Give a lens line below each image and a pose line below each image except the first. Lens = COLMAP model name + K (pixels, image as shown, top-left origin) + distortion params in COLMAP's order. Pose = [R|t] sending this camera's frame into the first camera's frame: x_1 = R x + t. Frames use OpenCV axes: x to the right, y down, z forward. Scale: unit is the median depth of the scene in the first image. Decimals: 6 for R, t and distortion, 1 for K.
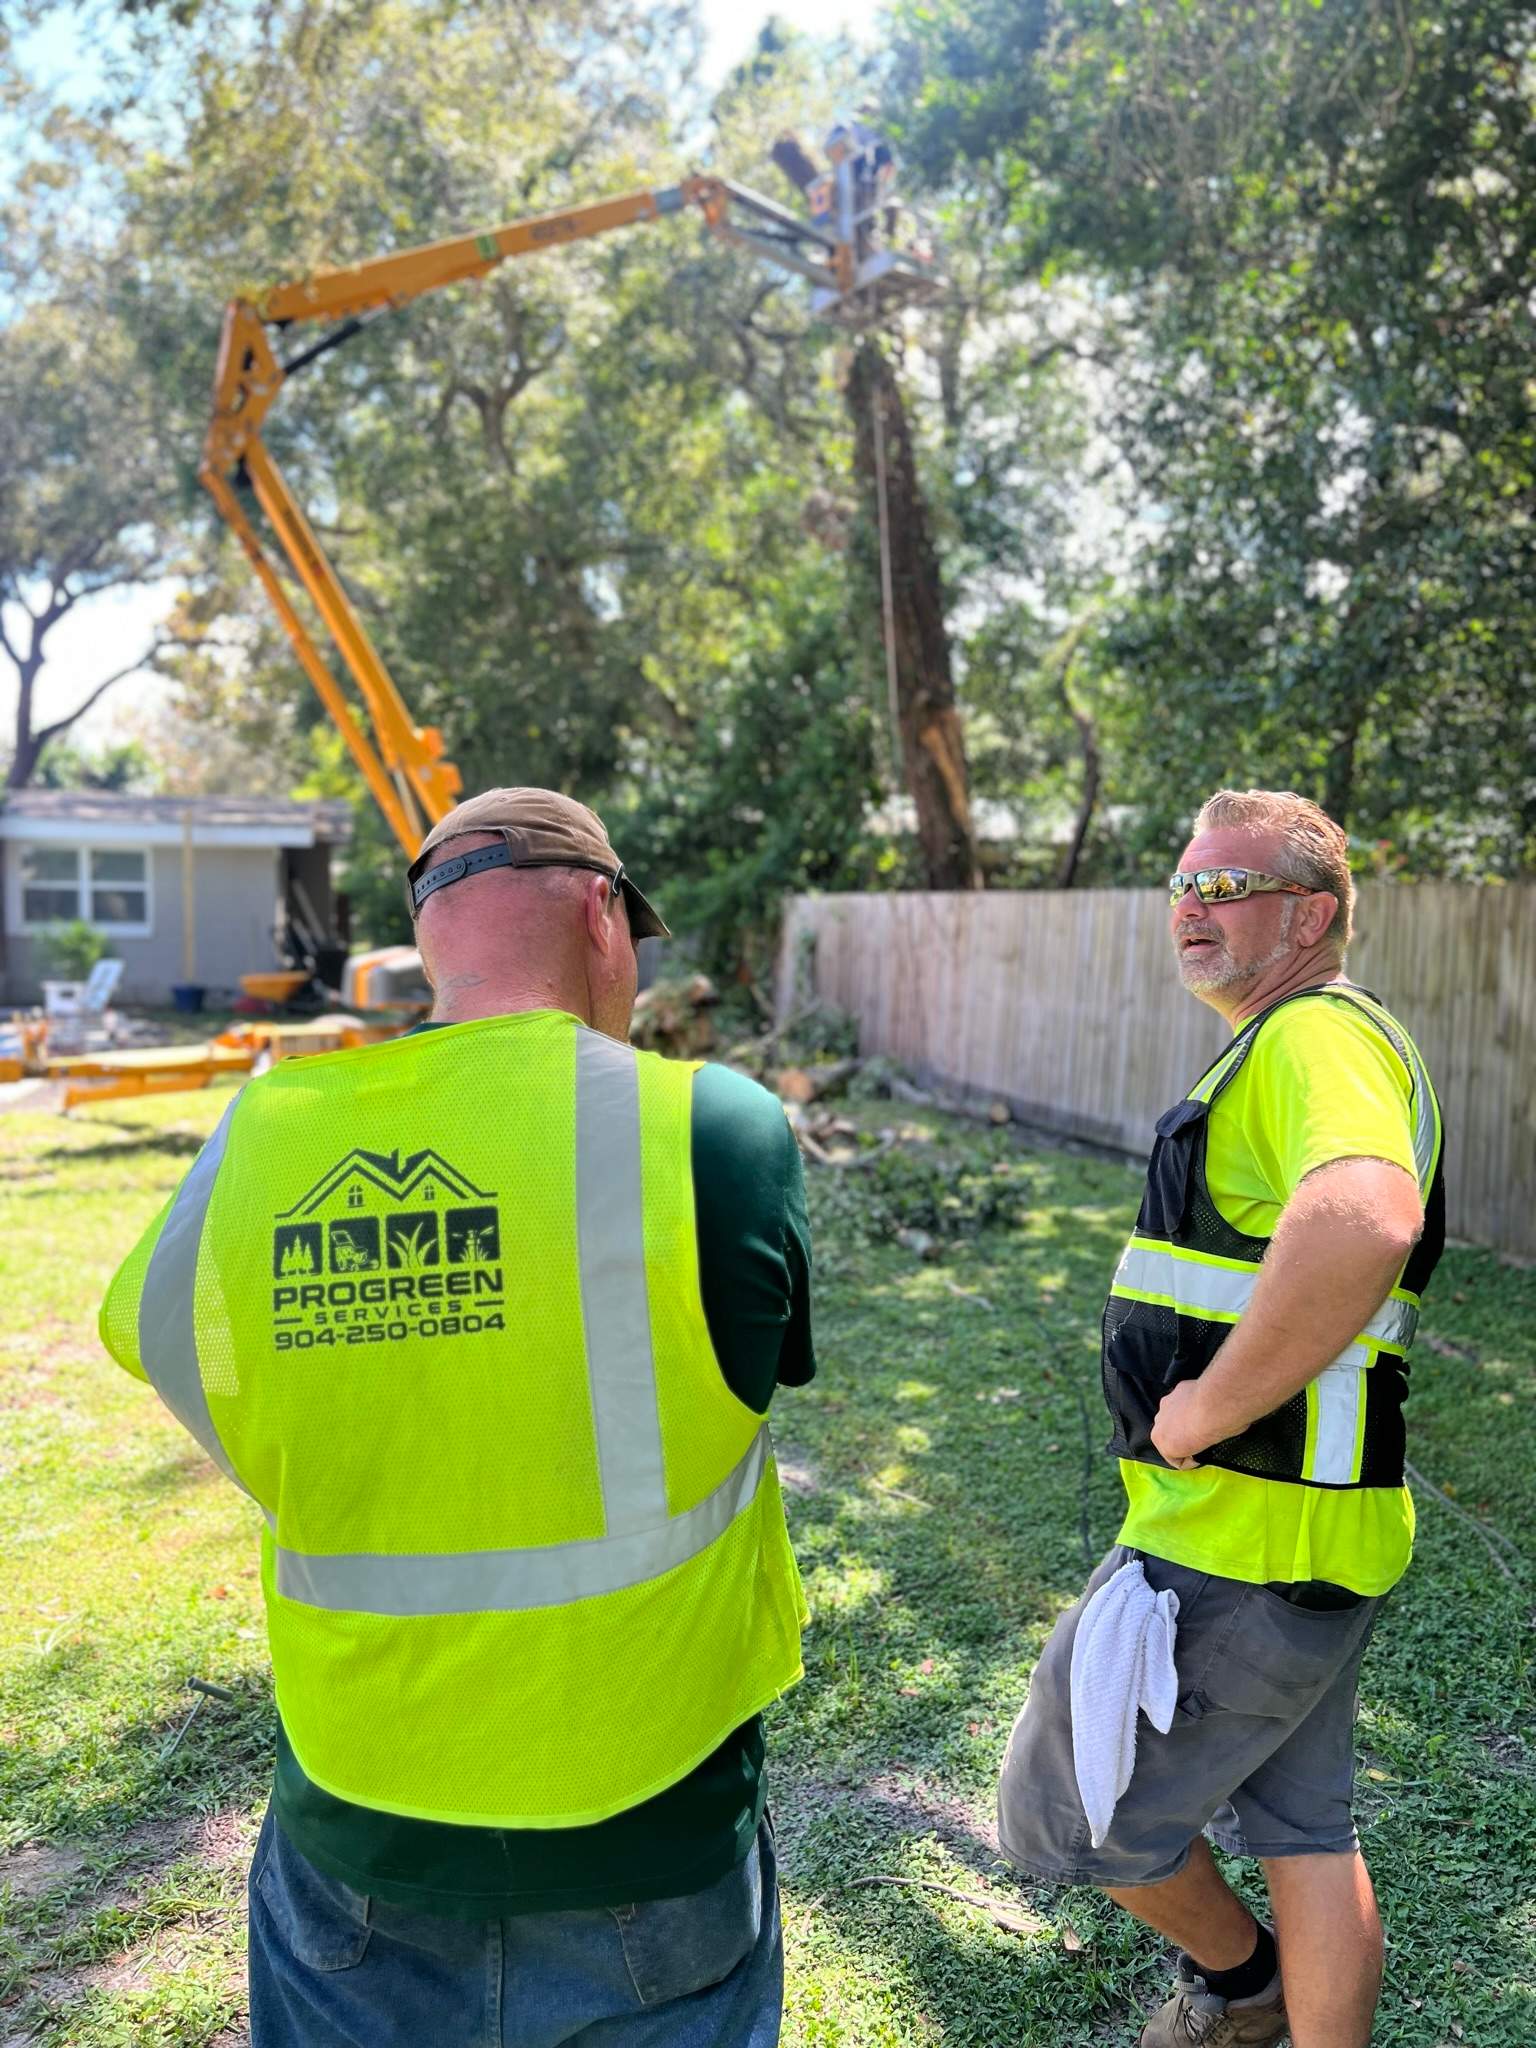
lens RADIAL K [[1452.5, 0, 789.7], [0, 1452.5, 1018.5], [0, 0, 1]] dist [0.006004, -0.035421]
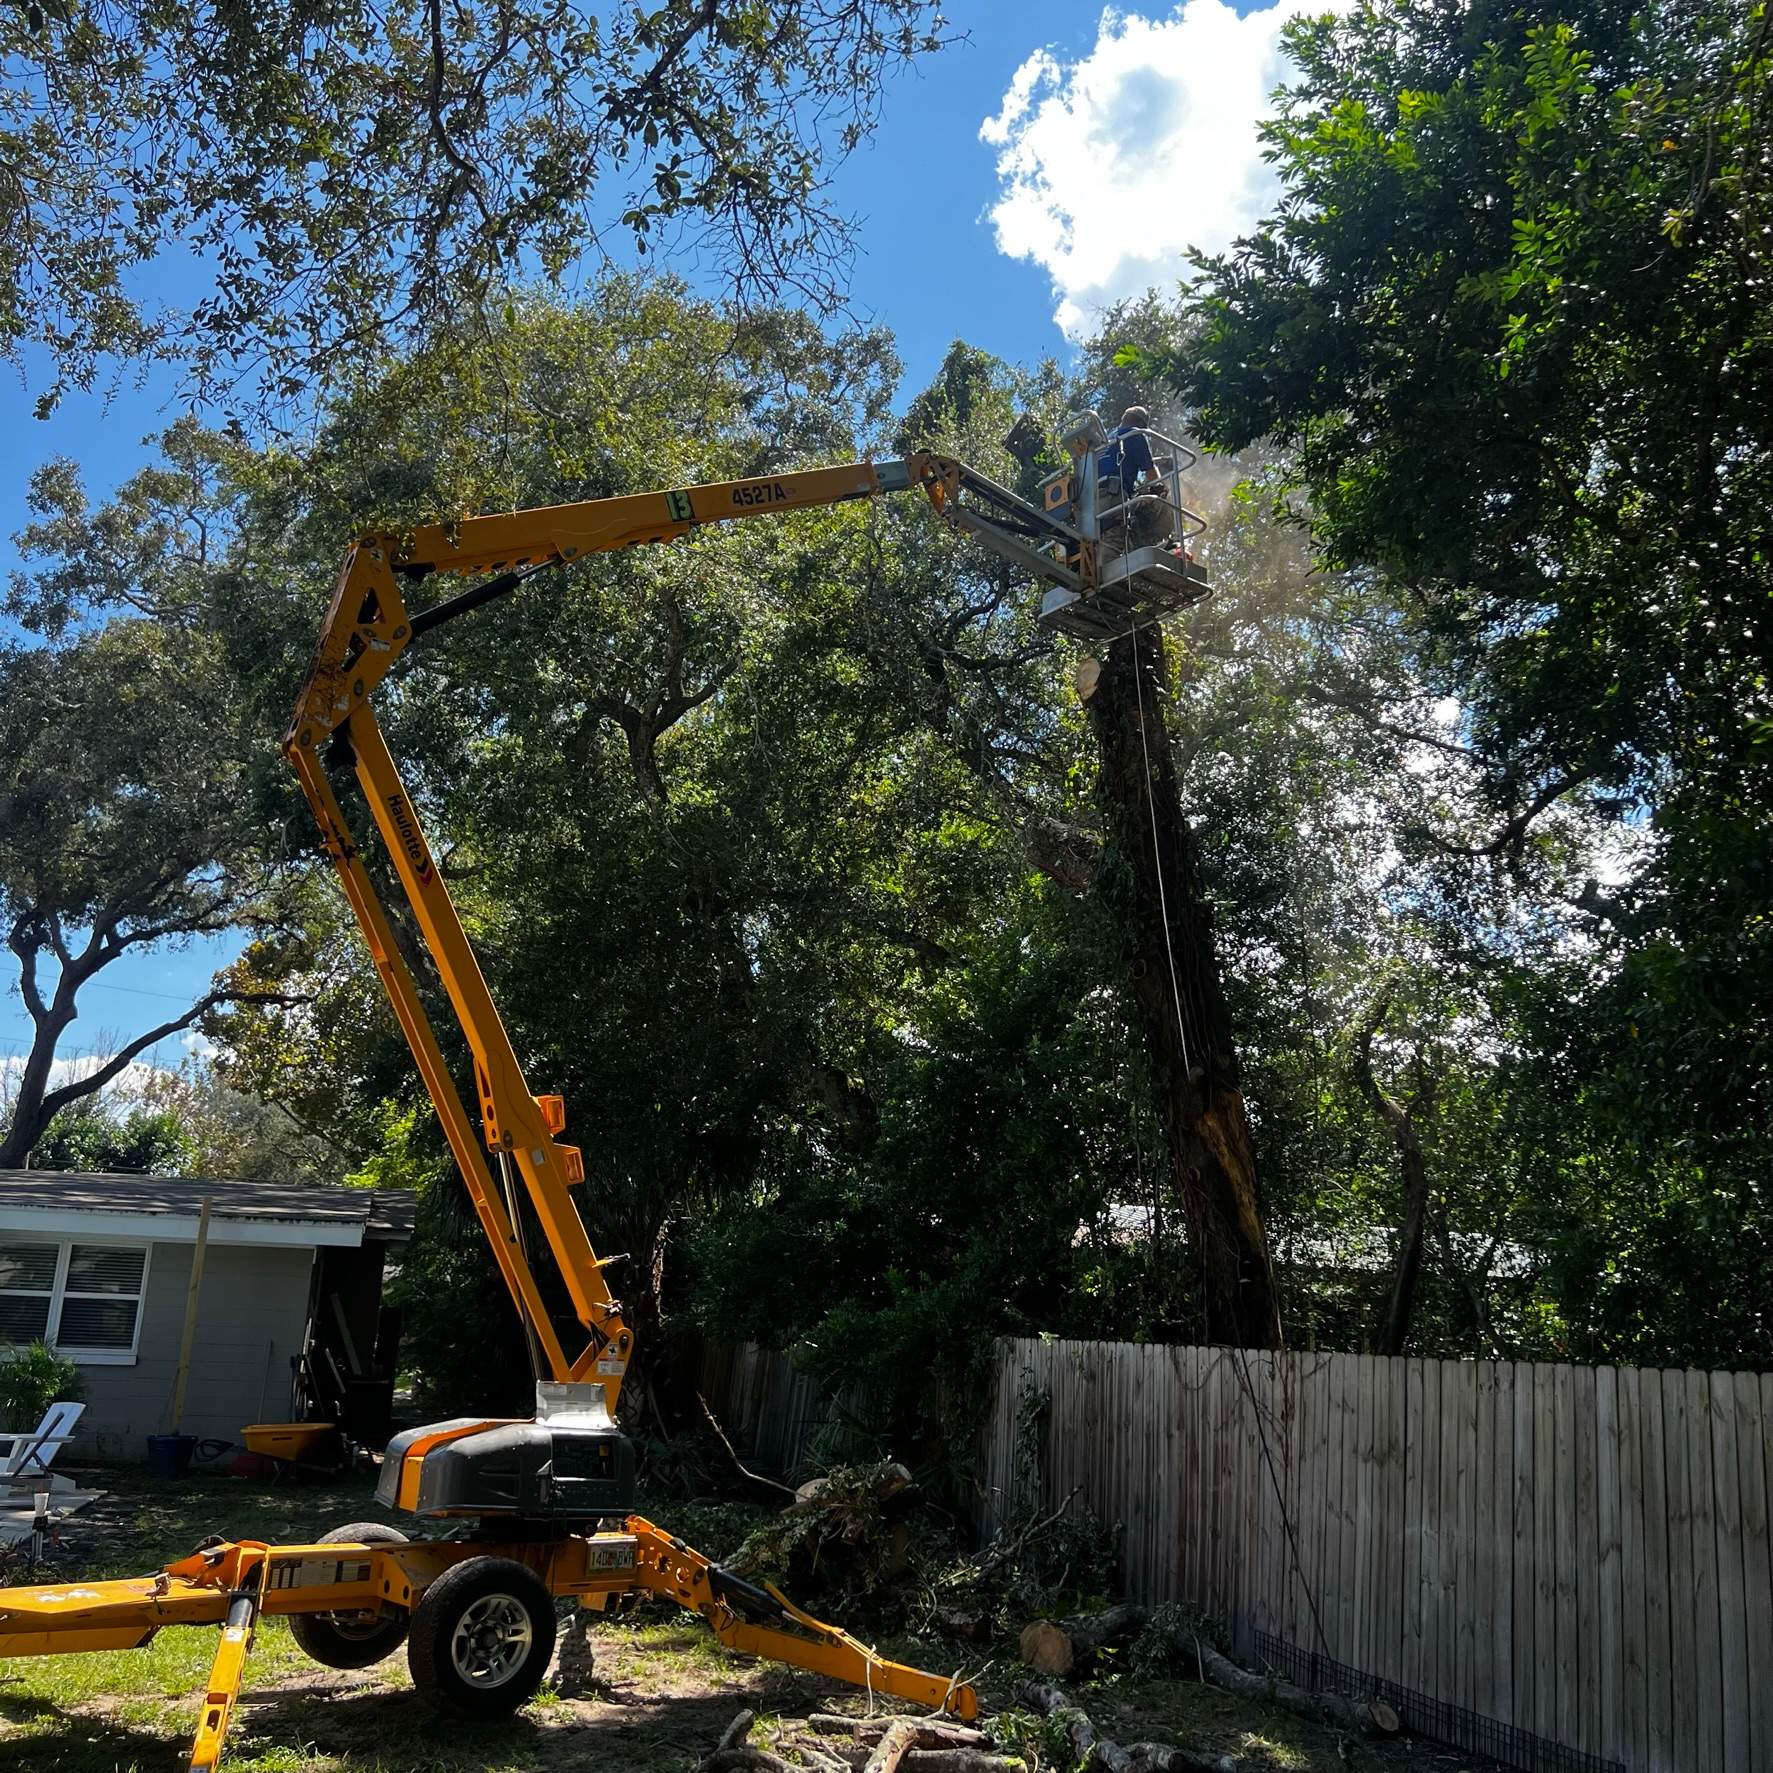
lens RADIAL K [[1661.2, 0, 908.9], [0, 1661.2, 892.5], [0, 0, 1]] dist [0.014839, 0.000000]
pose [[0.999709, 0.022377, -0.009033, -0.035800], [-0.024098, 0.945405, -0.325005, -0.018041], [0.001267, 0.325128, 0.945669, 0.105443]]
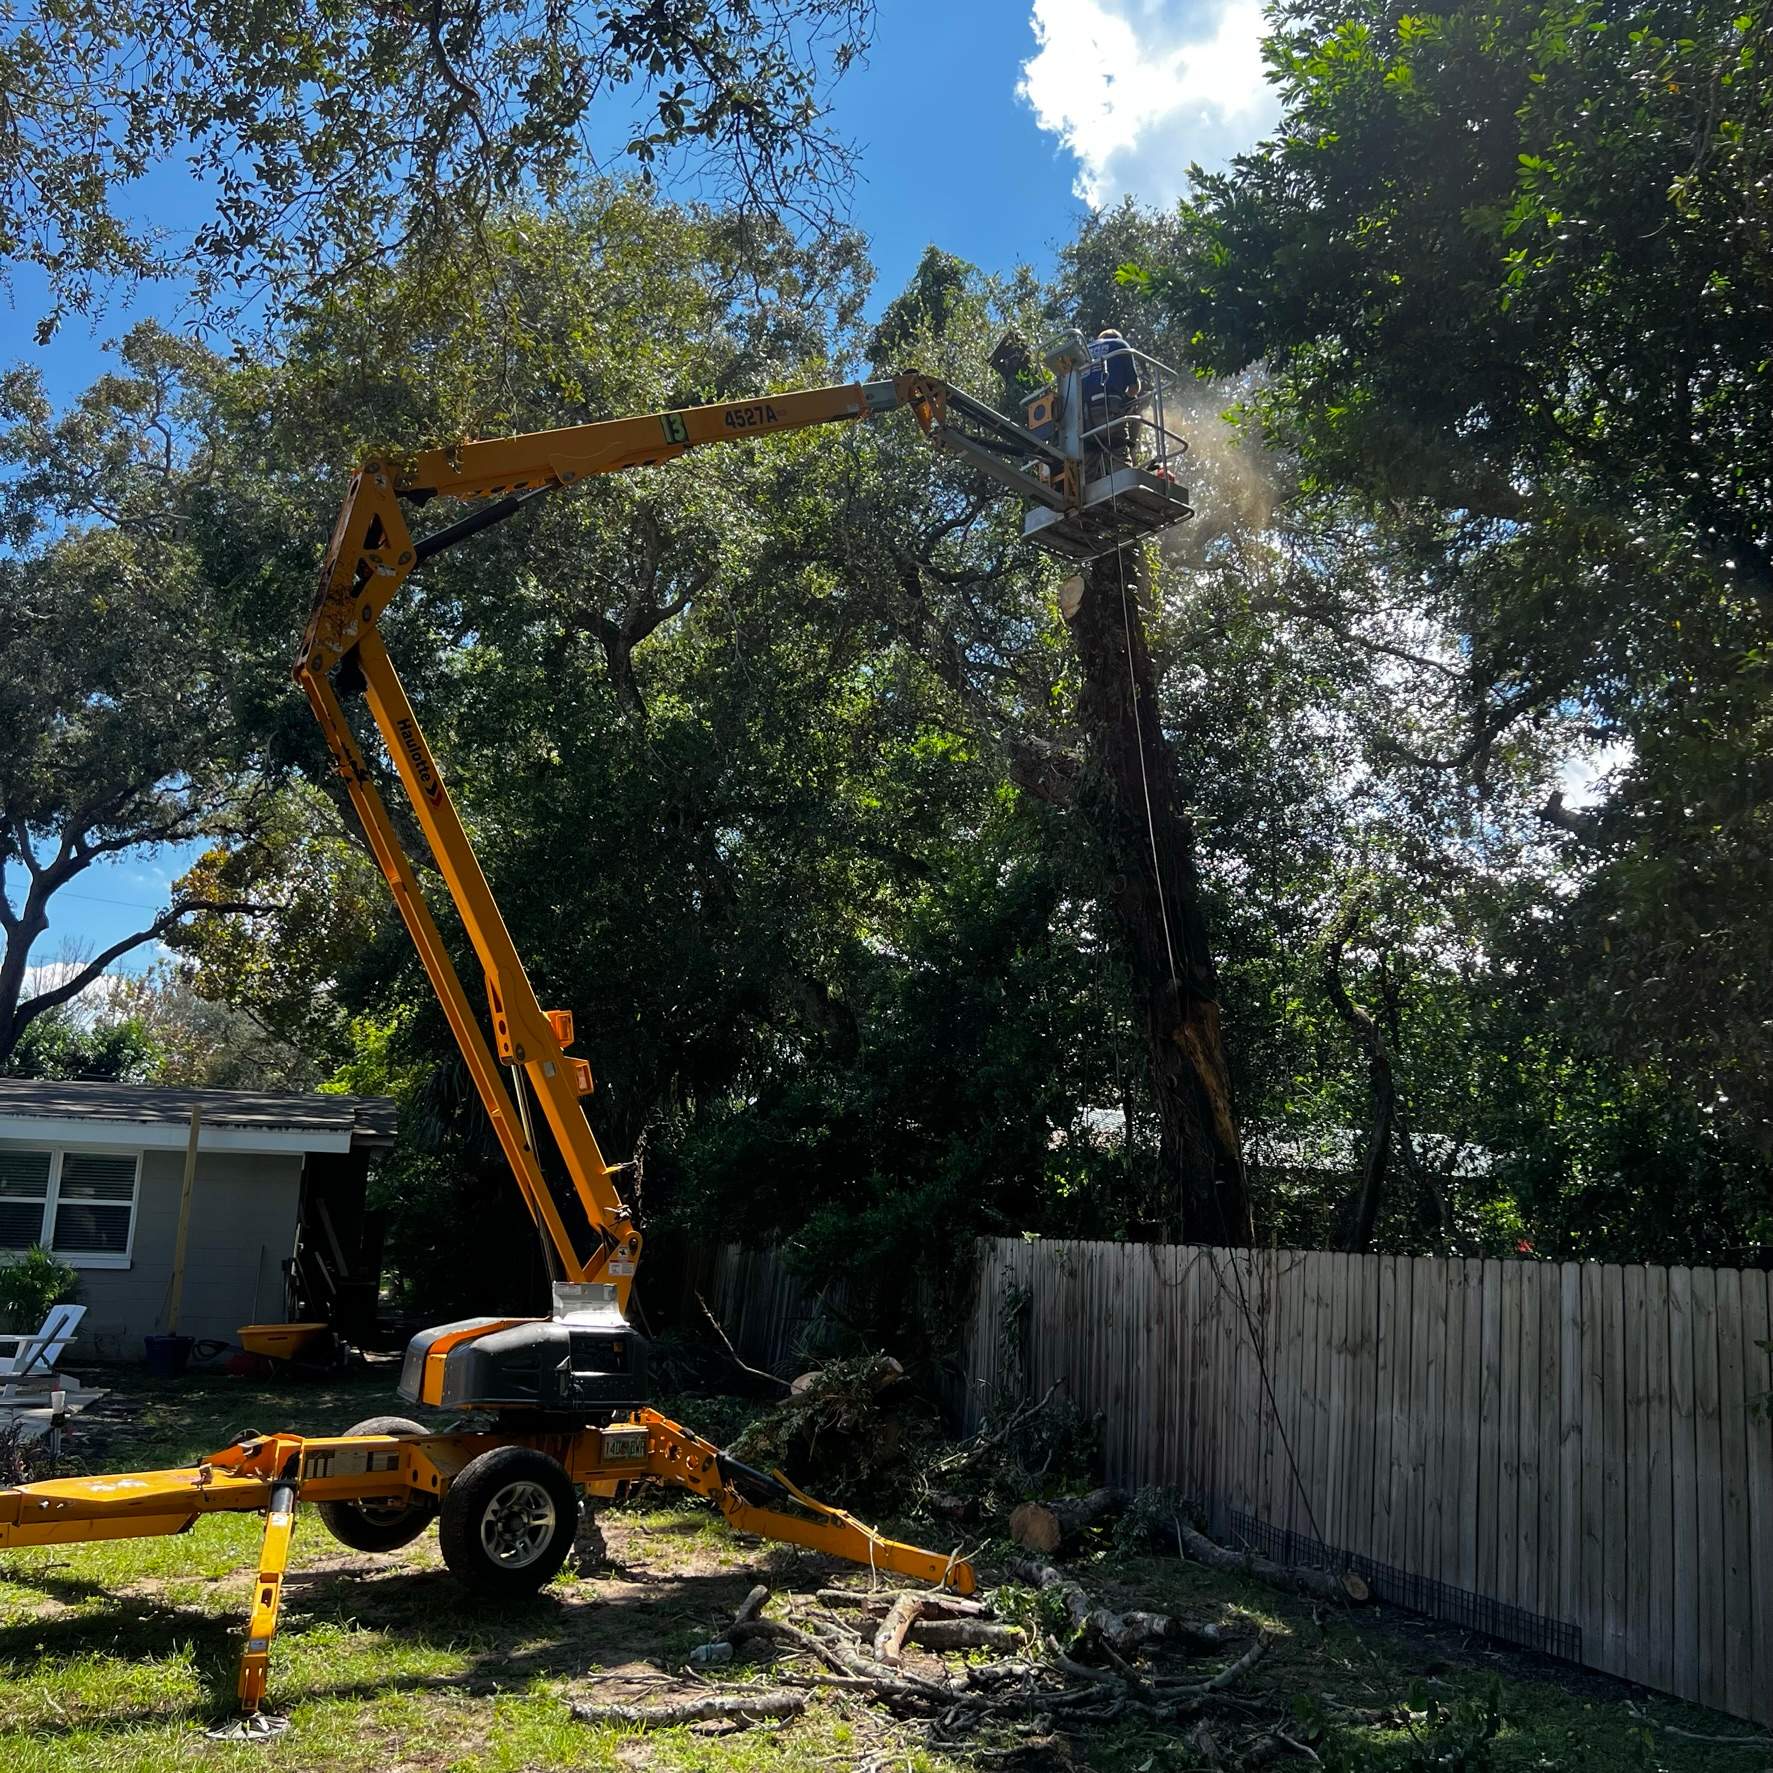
lens RADIAL K [[1661.2, 0, 892.5], [0, 1661.2, 894.5], [0, 0, 1]] dist [0.014839, 0.000000]
pose [[0.999767, 0.020199, 0.007630, -0.046311], [-0.017397, 0.962872, -0.269398, -0.017623], [-0.012789, 0.269202, 0.962999, 0.091336]]
